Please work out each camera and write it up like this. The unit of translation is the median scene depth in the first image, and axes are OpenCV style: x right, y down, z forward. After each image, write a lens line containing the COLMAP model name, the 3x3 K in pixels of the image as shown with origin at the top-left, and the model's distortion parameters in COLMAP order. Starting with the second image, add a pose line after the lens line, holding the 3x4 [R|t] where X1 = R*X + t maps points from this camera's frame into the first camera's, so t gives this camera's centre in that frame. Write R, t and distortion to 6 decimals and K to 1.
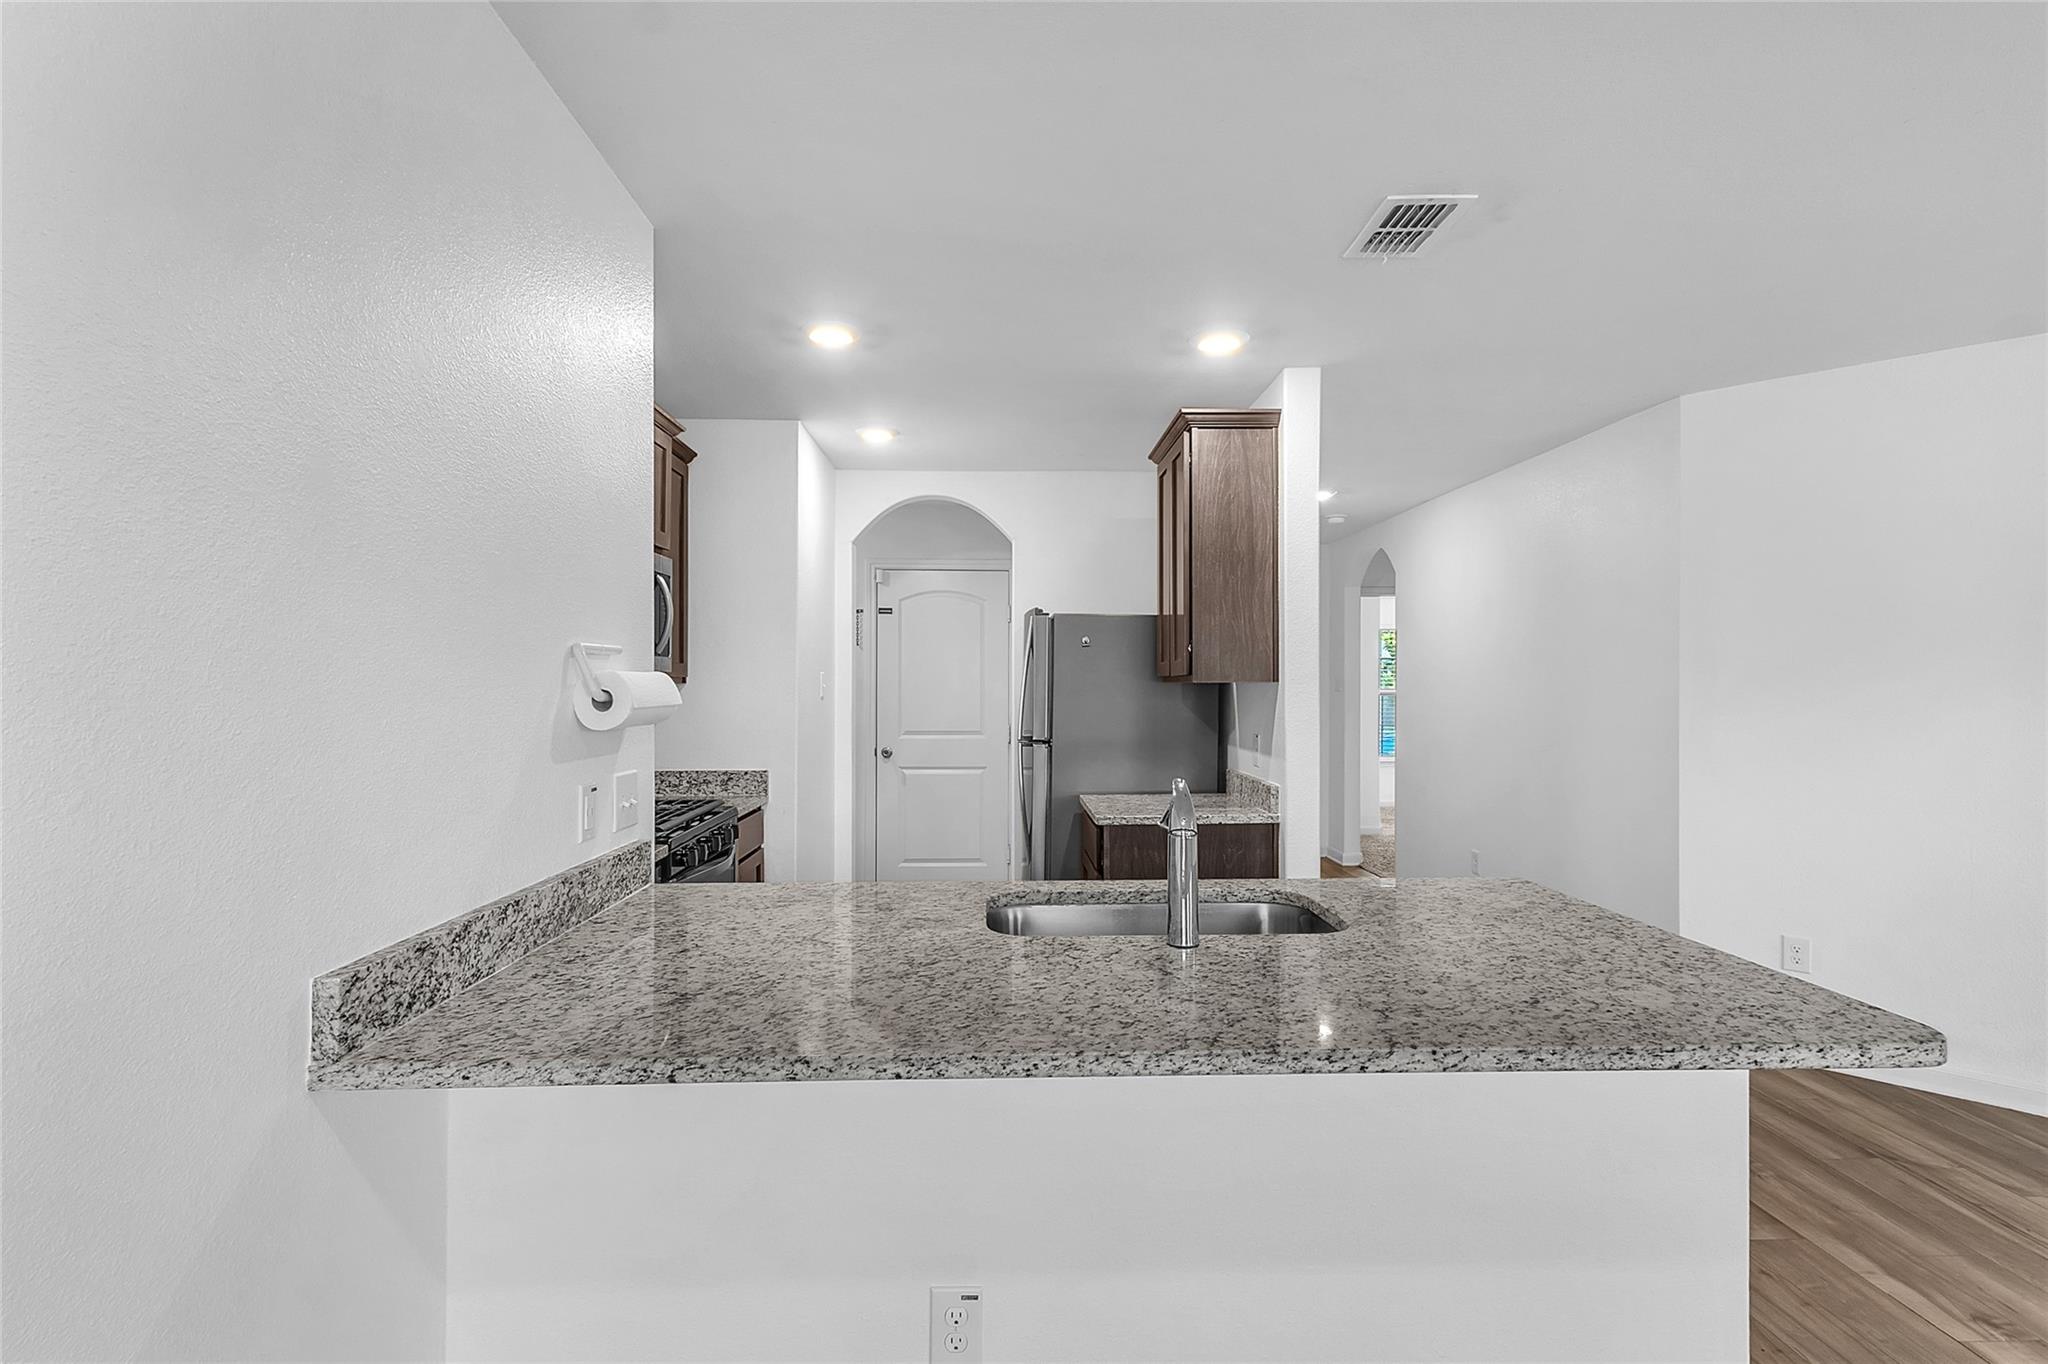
lens RADIAL K [[991.4, 0, 1030.6], [0, 991.4, 682.4], [0, 0, 1]] dist [-0.001151, 0.018858]
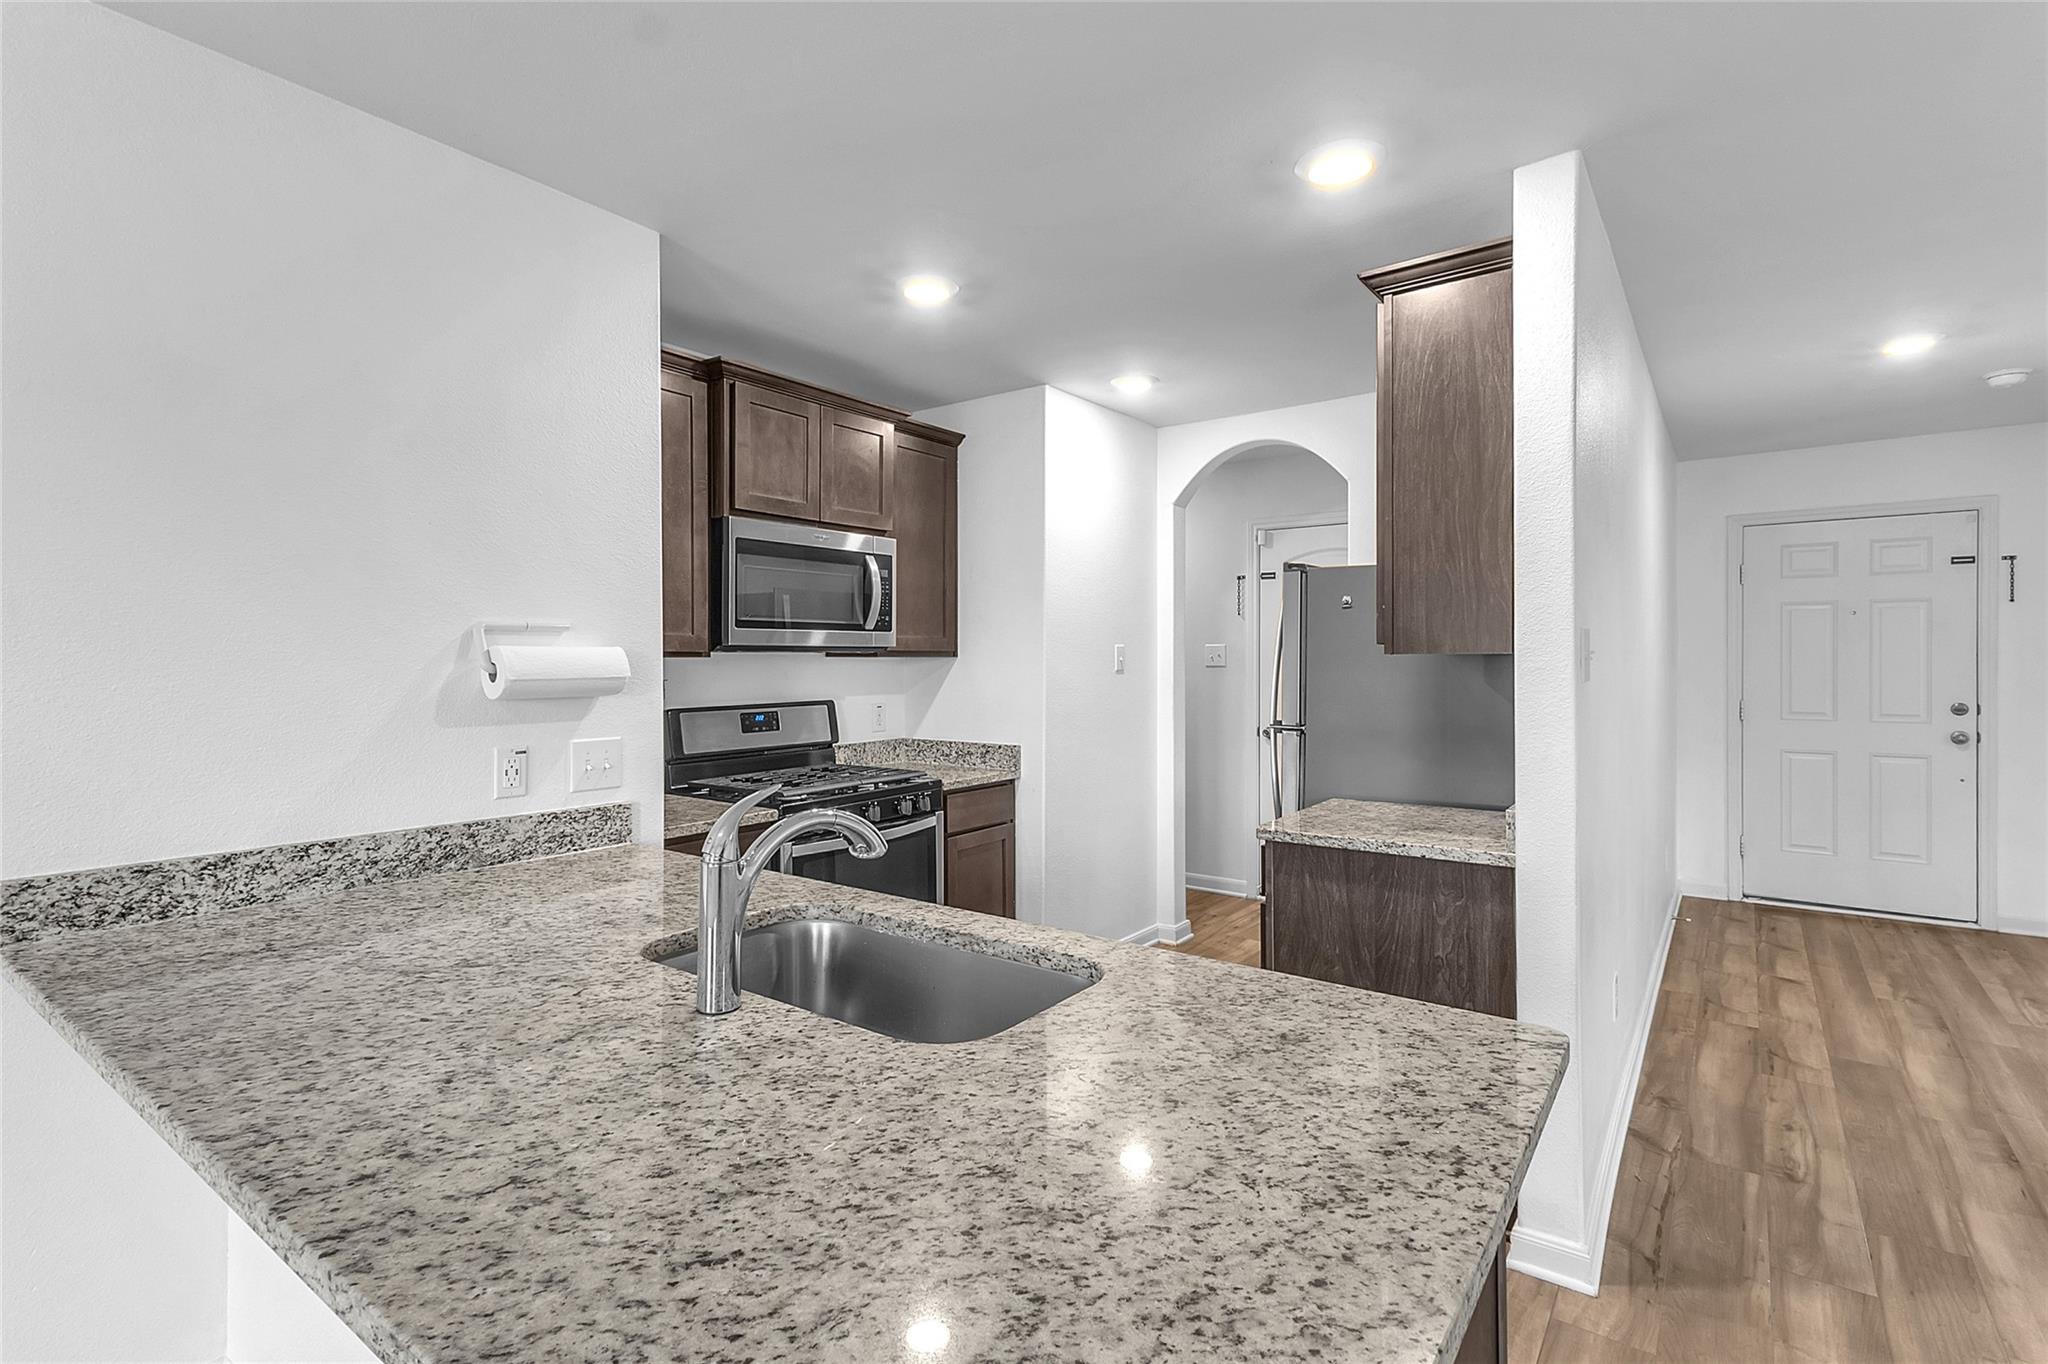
lens RADIAL K [[975.1, 0, 1026.4], [0, 975.1, 673.1], [0, 0, 1]] dist [0.003233, -0.000150]
pose [[0.785954, 0.010392, -0.618198, 0.910626], [0.000245, 0.999853, 0.017119, 0.003150], [0.618286, -0.013606, 0.785836, 0.671954]]
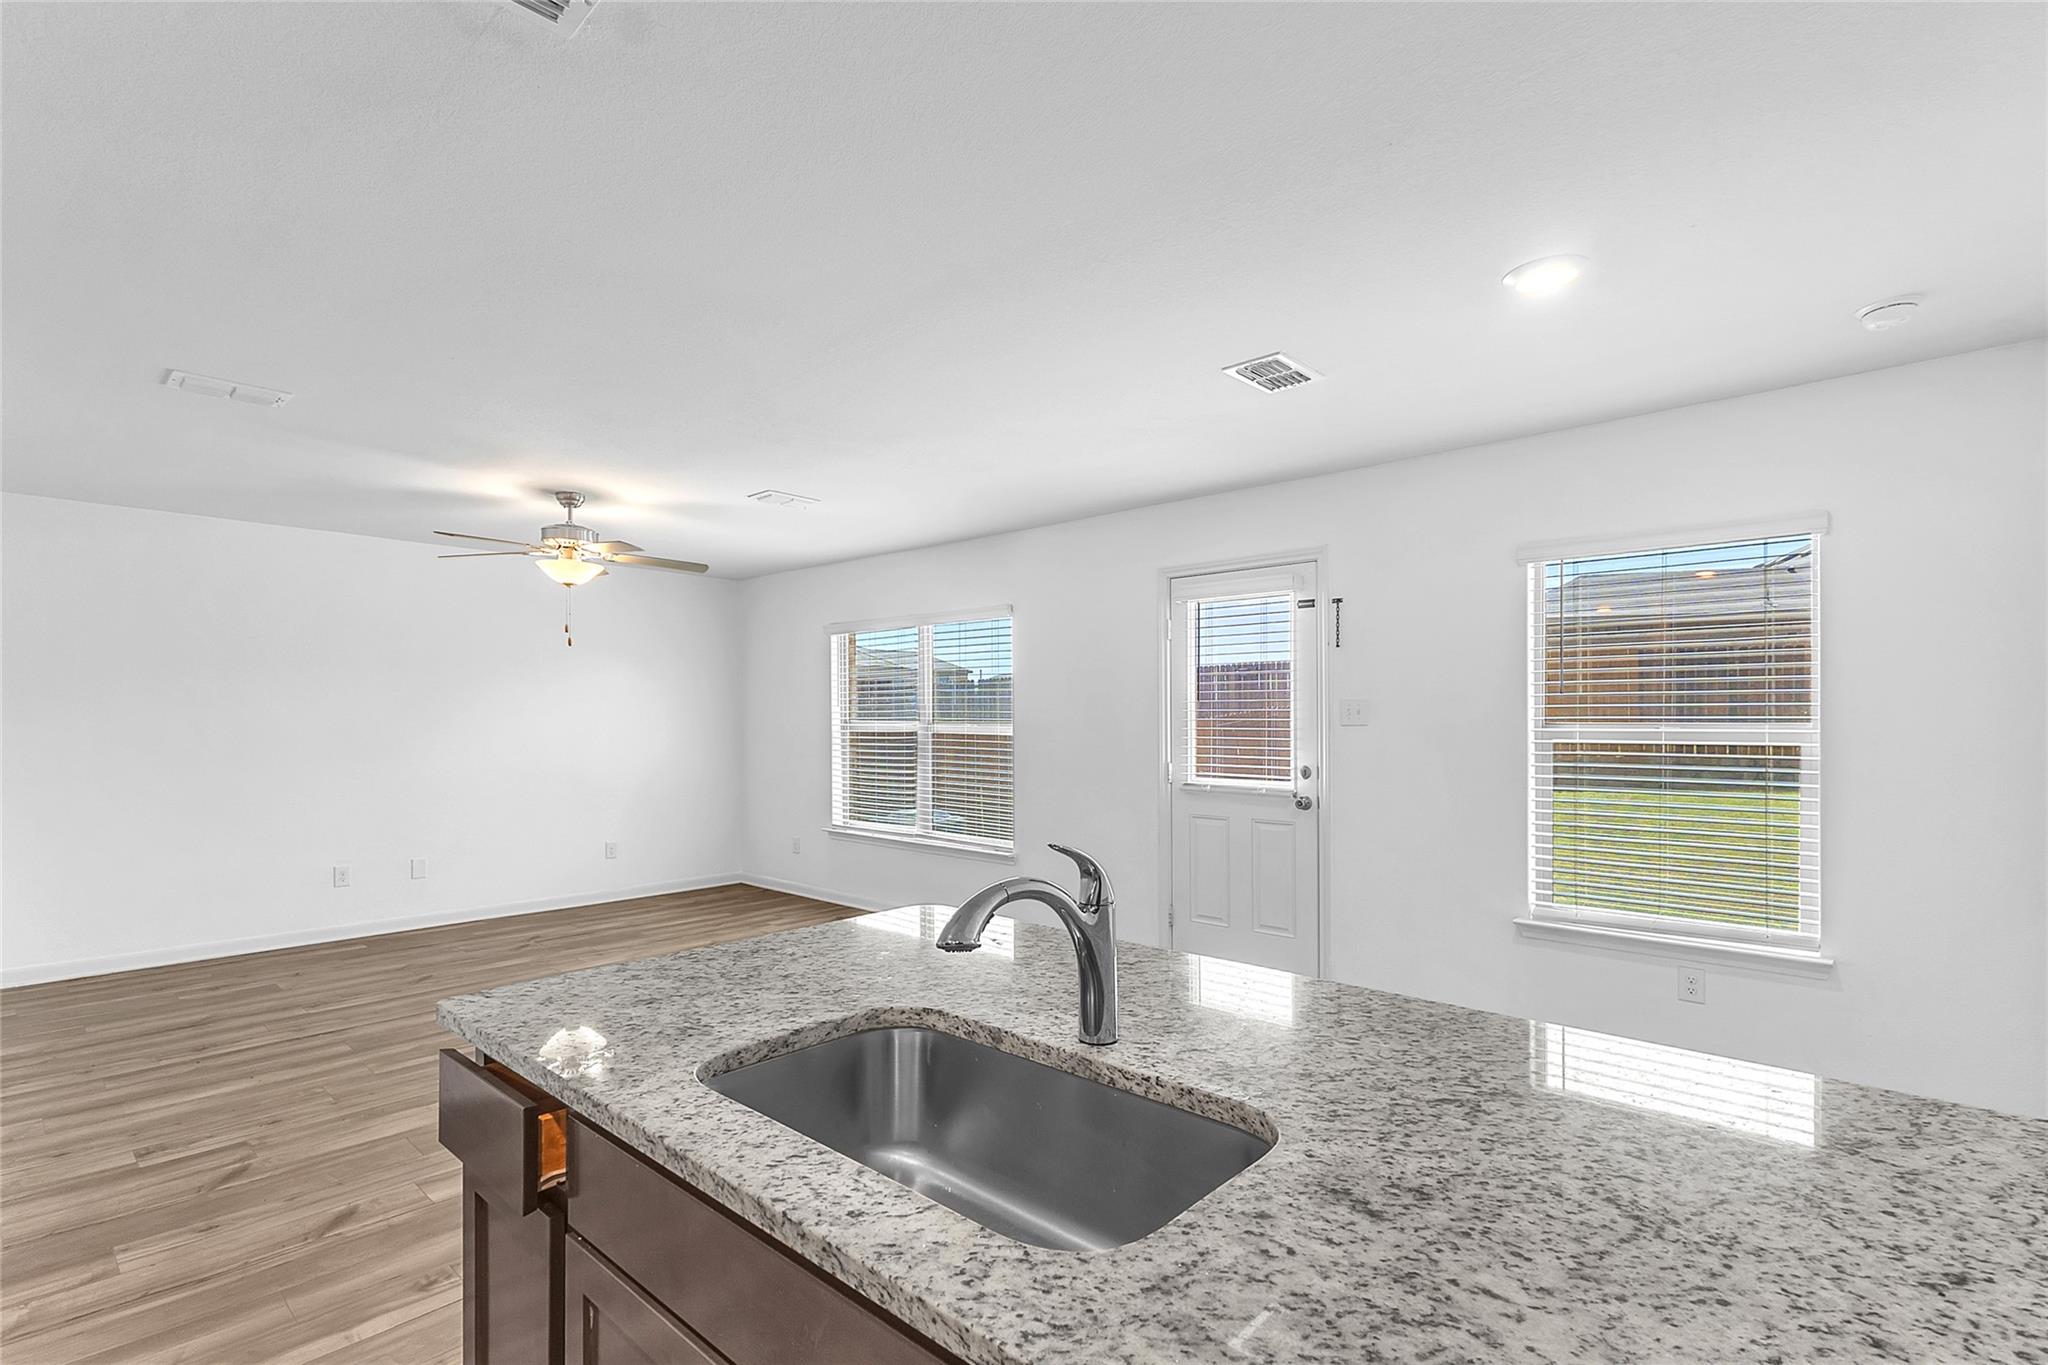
lens RADIAL K [[976.9, 0, 1021.3], [0, 976.9, 718.6], [0, 0, 1]] dist [0.019134, -0.000689]
pose [[-0.712459, -0.001768, 0.701712, -0.413840], [0.000274, 0.999996, 0.002798, 0.005564], [-0.701714, 0.002185, -0.712456, 1.873827]]
